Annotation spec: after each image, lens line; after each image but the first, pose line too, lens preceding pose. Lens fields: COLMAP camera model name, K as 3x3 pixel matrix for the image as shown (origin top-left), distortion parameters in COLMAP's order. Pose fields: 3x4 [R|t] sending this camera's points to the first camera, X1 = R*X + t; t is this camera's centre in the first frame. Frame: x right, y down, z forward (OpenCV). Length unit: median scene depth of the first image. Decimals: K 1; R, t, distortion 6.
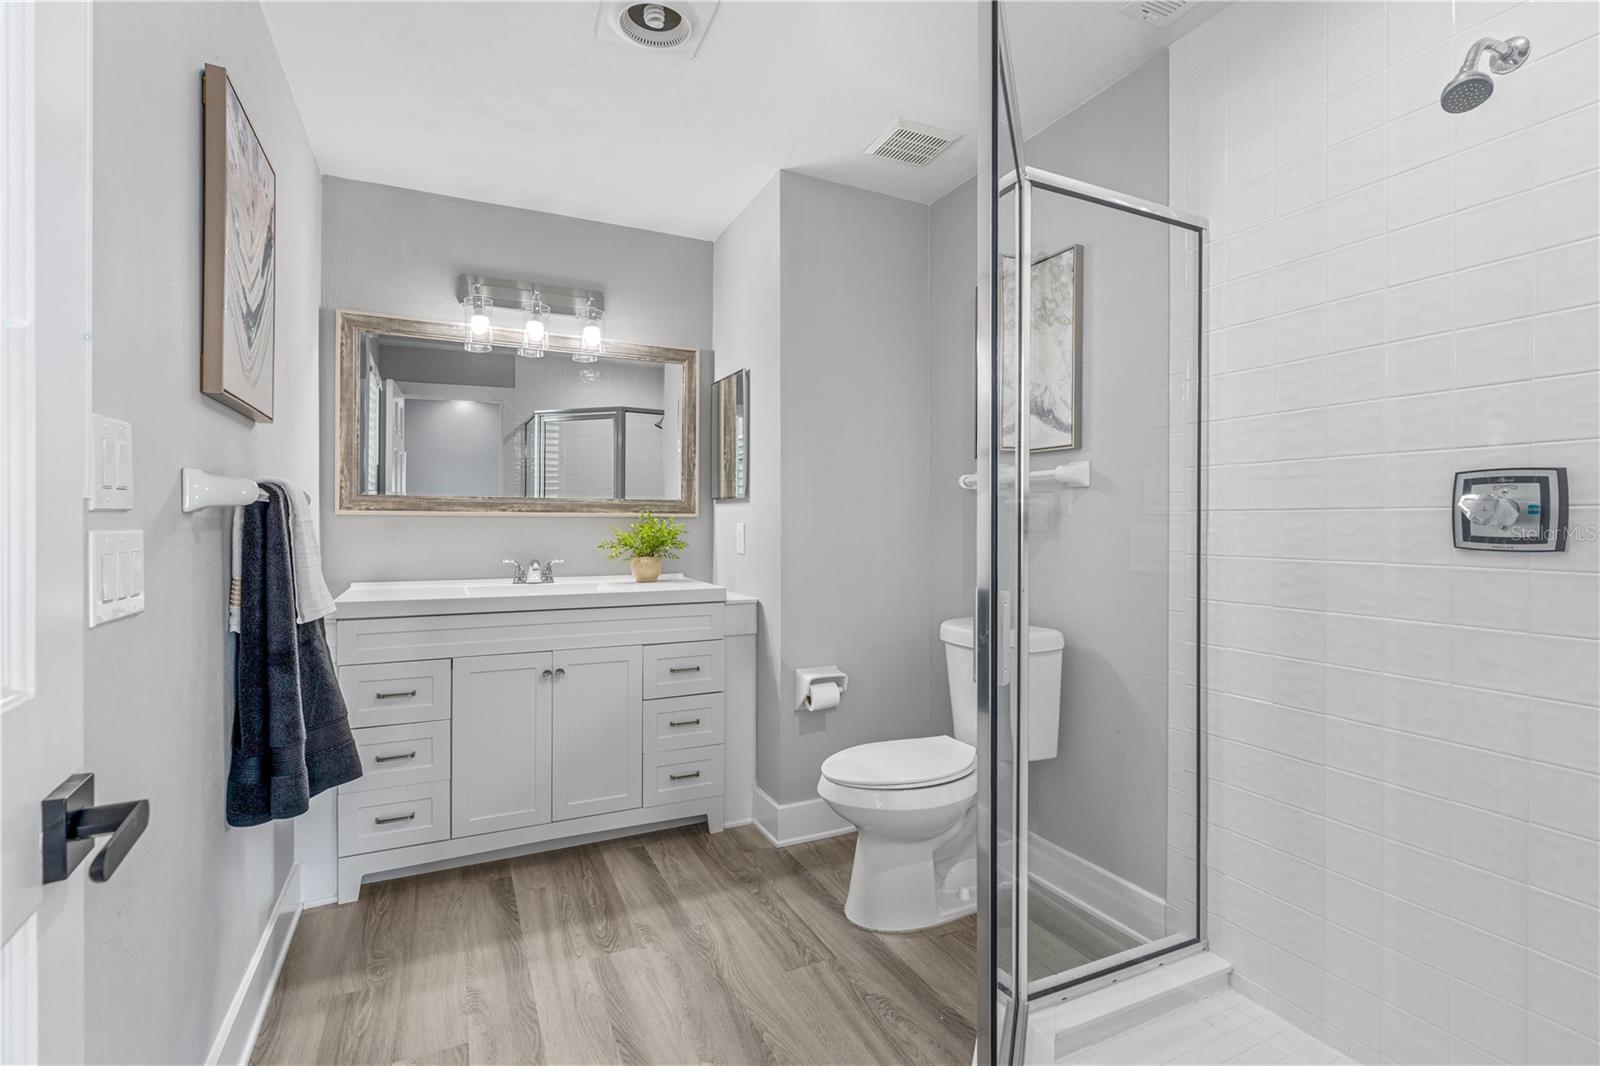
lens RADIAL K [[745.7, 0, 790.2], [0, 745.7, 530.5], [0, 0, 1]] dist [-0.007528, 0.002569]
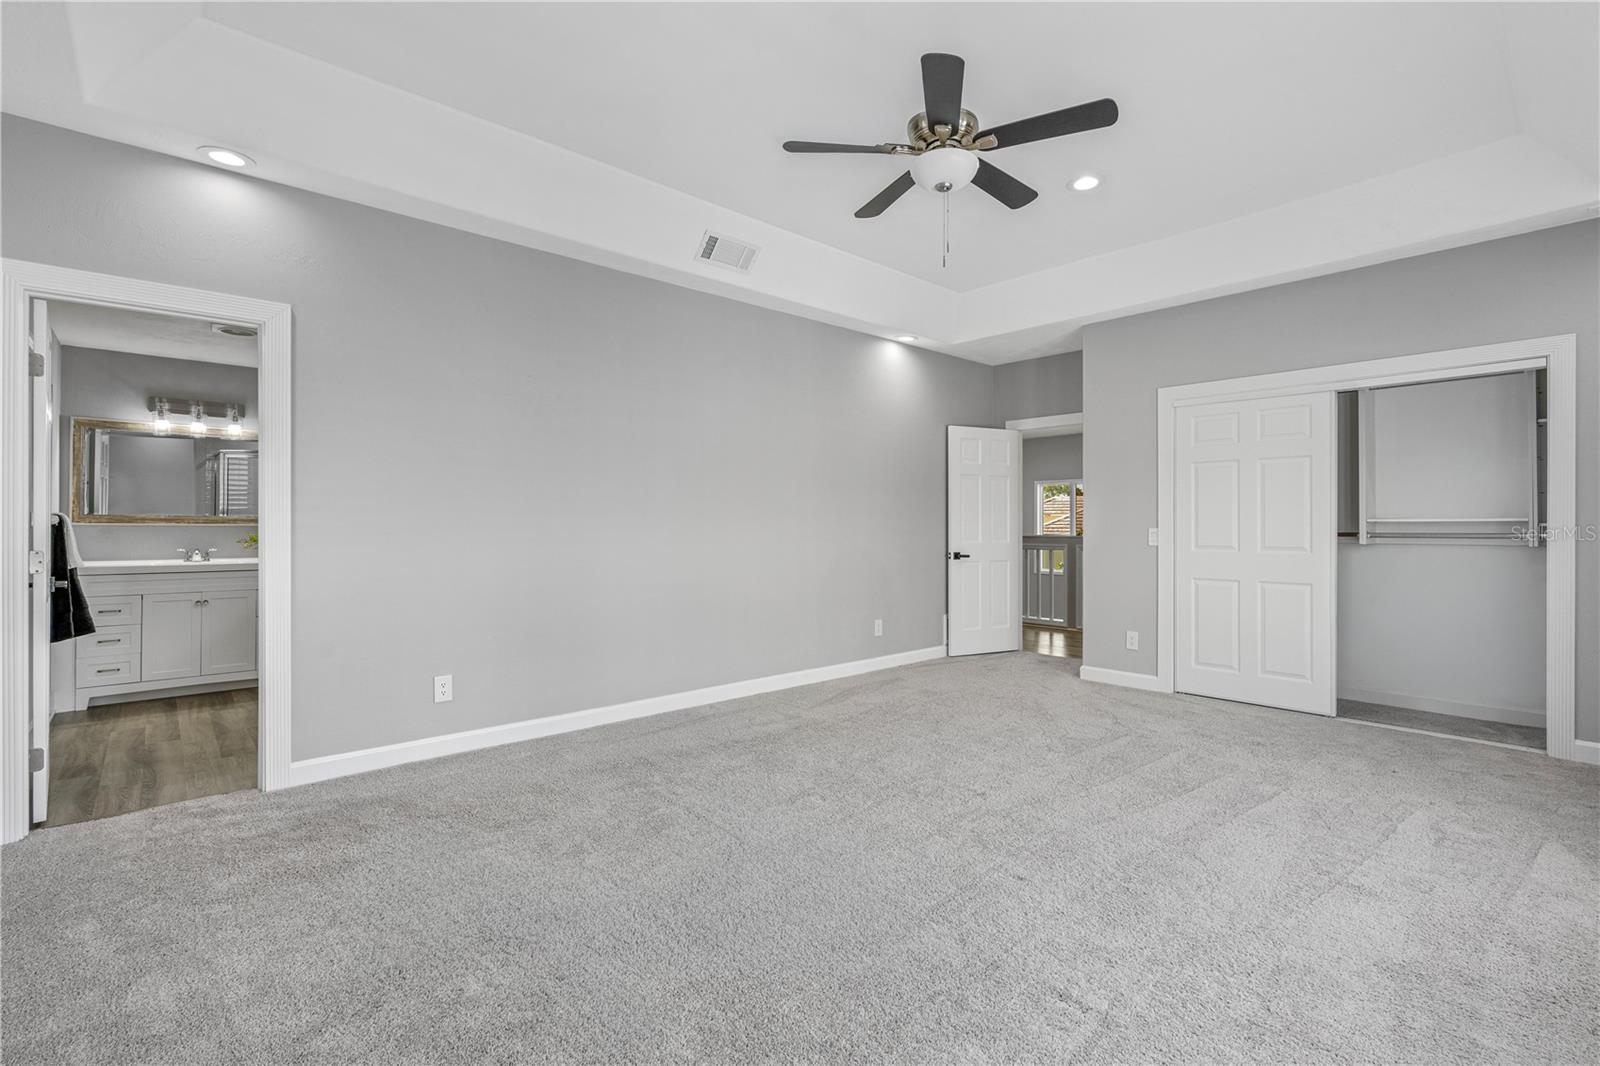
lens RADIAL K [[745.7, 0, 811.4], [0, 745.7, 525.5], [0, 0, 1]] dist [-0.007528, 0.002569]
pose [[0.958708, -0.000062, 0.284391, 0.624892], [0.002549, 0.999962, -0.008375, 0.000272], [-0.284380, 0.008755, 0.958672, -1.271616]]
